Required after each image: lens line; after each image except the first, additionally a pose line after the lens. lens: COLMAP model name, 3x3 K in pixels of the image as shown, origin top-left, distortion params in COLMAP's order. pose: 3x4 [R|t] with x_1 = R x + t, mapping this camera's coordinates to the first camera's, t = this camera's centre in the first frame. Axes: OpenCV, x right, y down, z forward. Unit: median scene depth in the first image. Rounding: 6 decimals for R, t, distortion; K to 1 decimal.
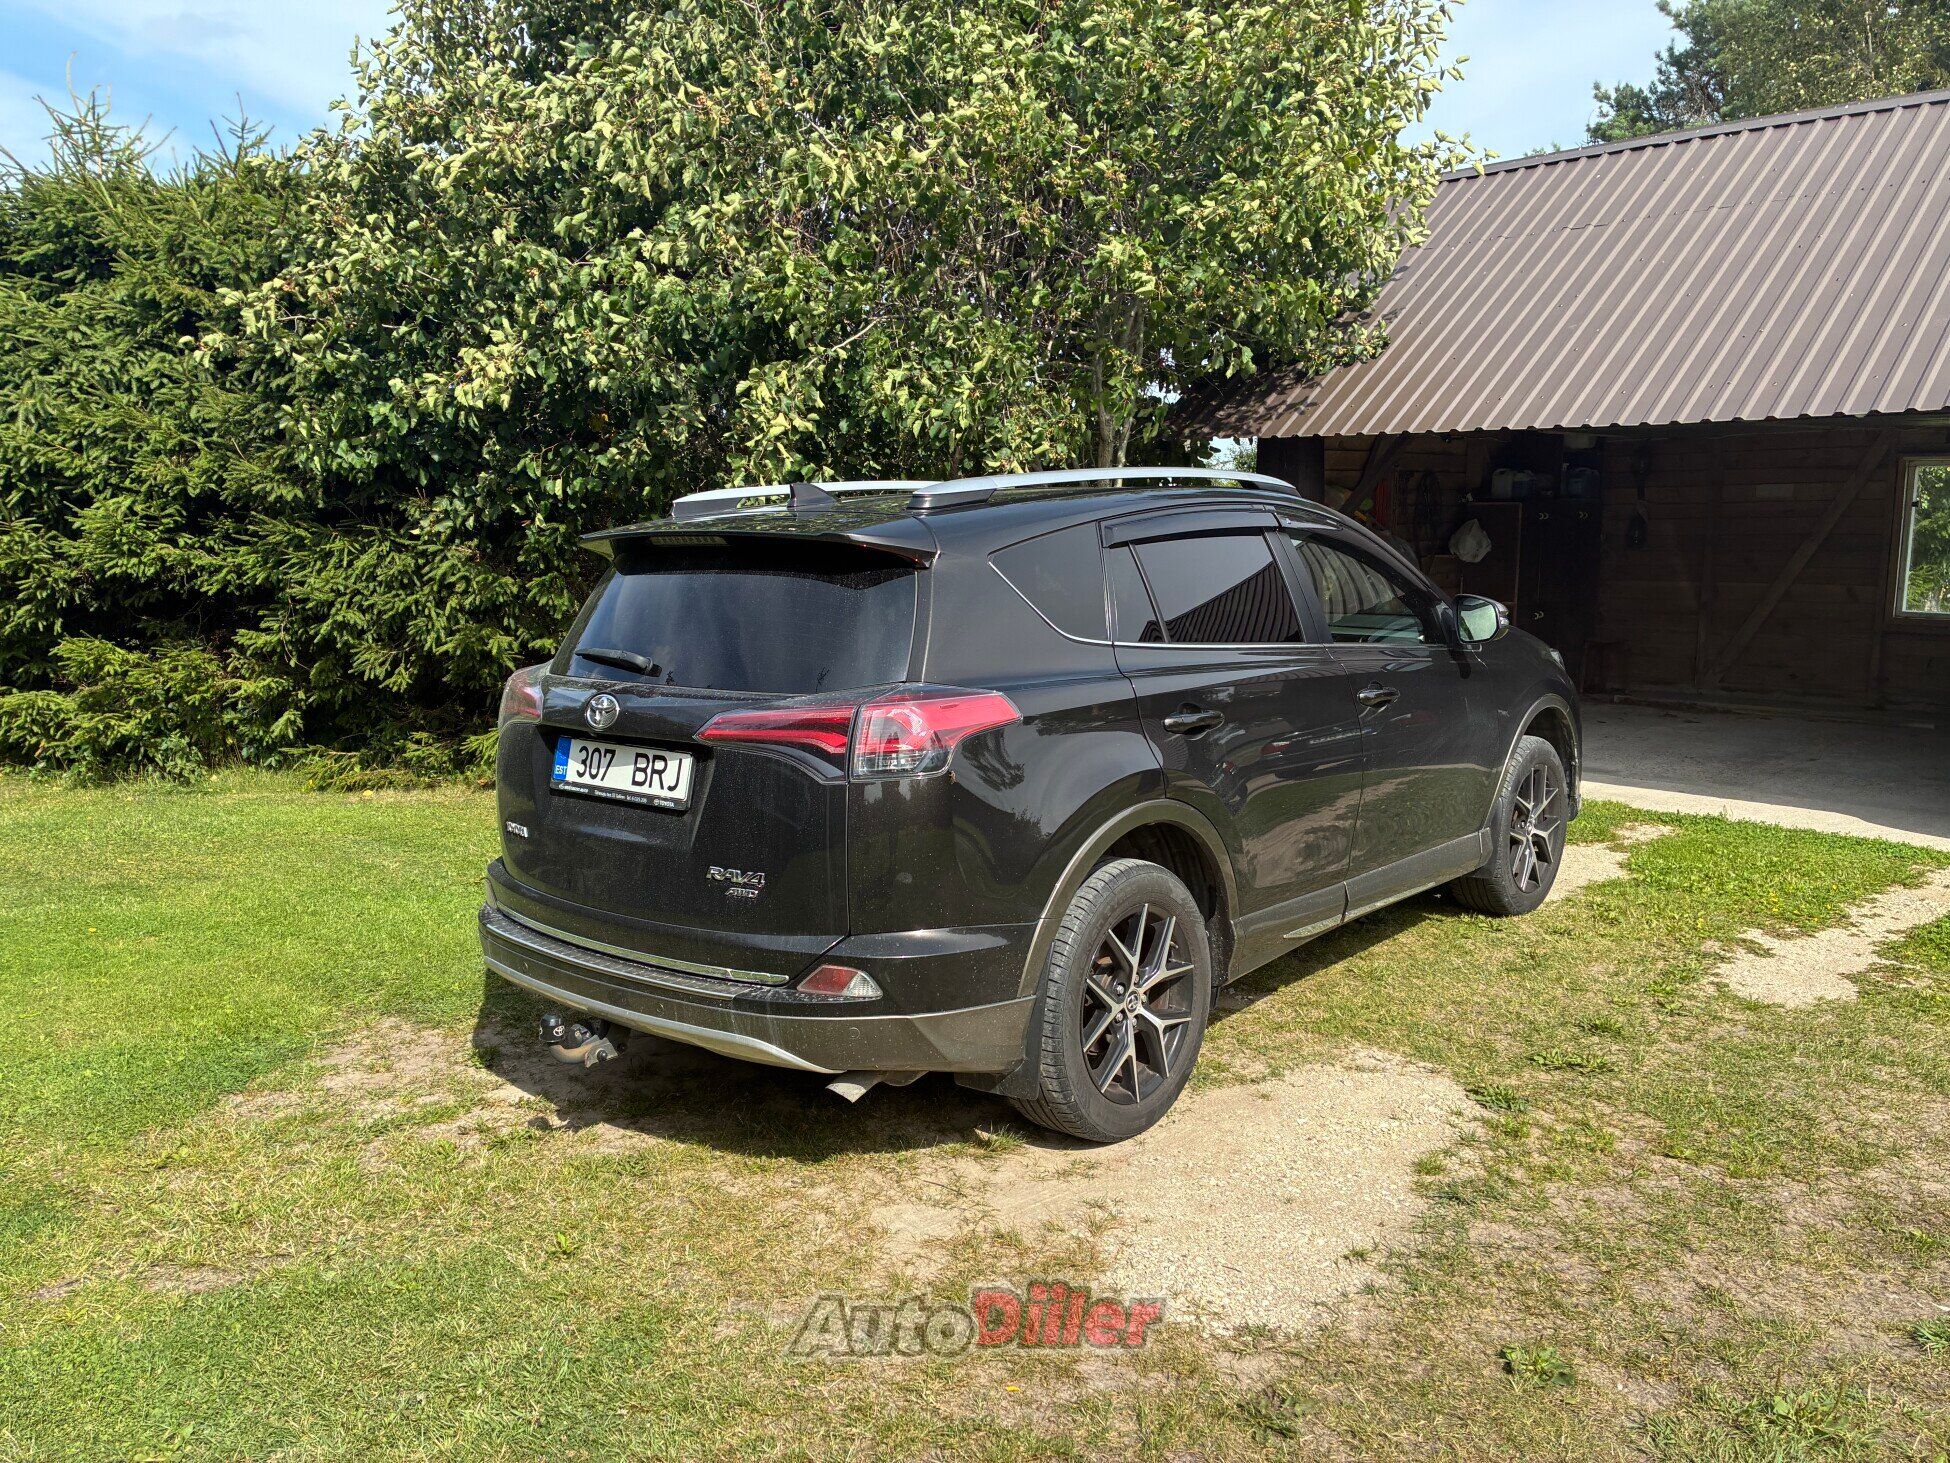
lens RADIAL K [[1479.0, 0, 973.9], [0, 1479.0, 736.6], [0, 0, 1]] dist [0.003417, 0.001072]
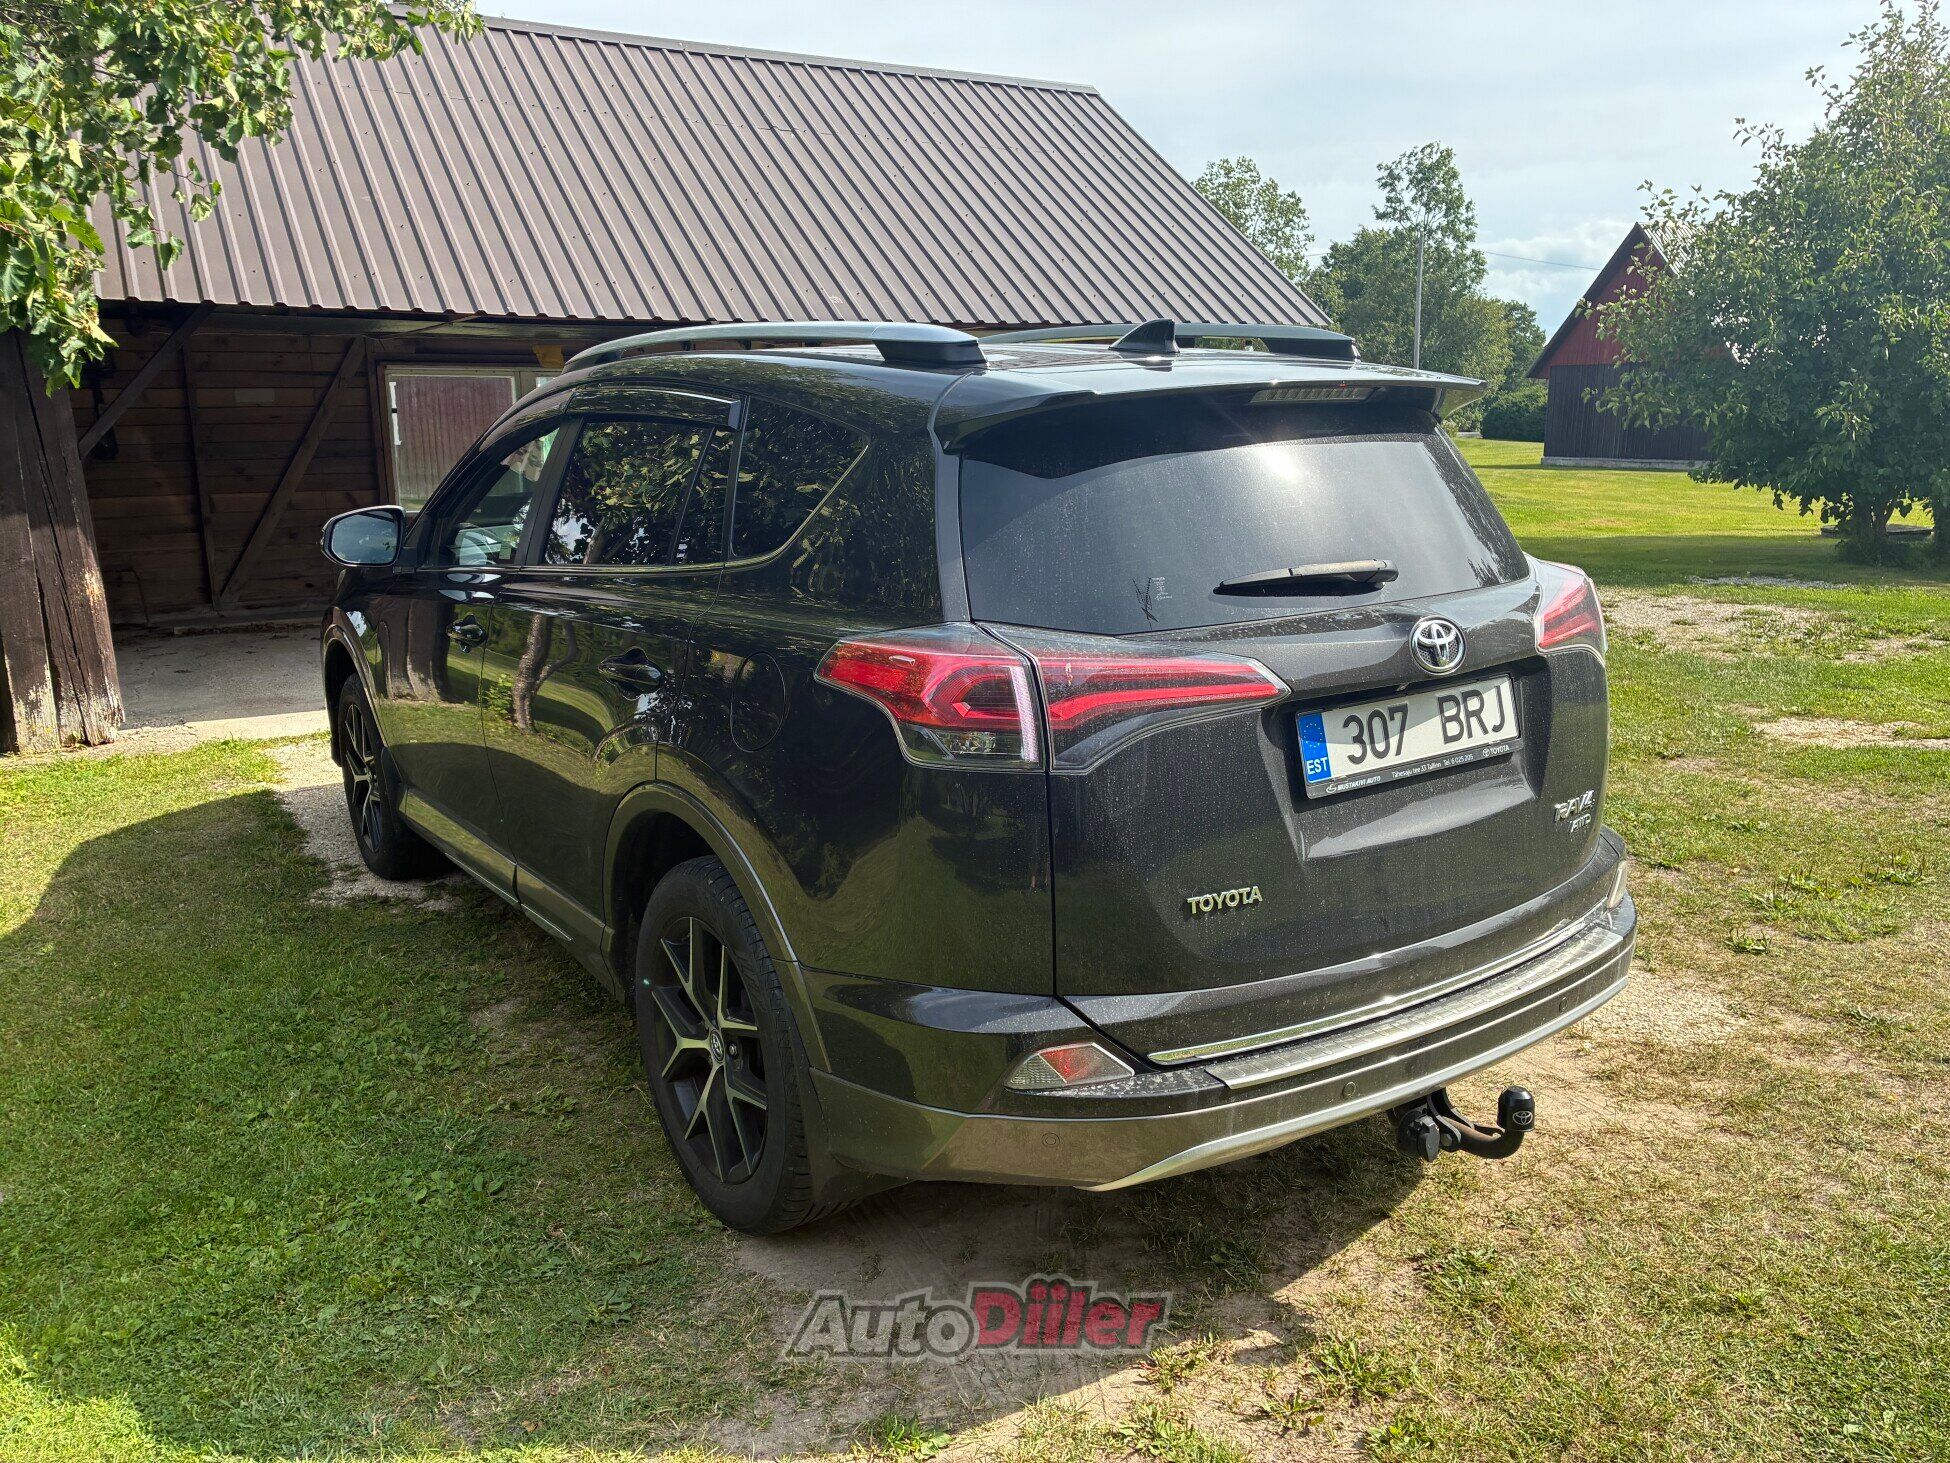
lens RADIAL K [[1479.0, 0, 973.9], [0, 1479.0, 724.7], [0, 0, 1]] dist [0.003417, 0.001072]
pose [[0.259914, -0.190597, 0.946635, -0.929654], [0.151904, 0.976191, 0.154840, -0.115909], [-0.953609, 0.103552, 0.282678, 0.991023]]
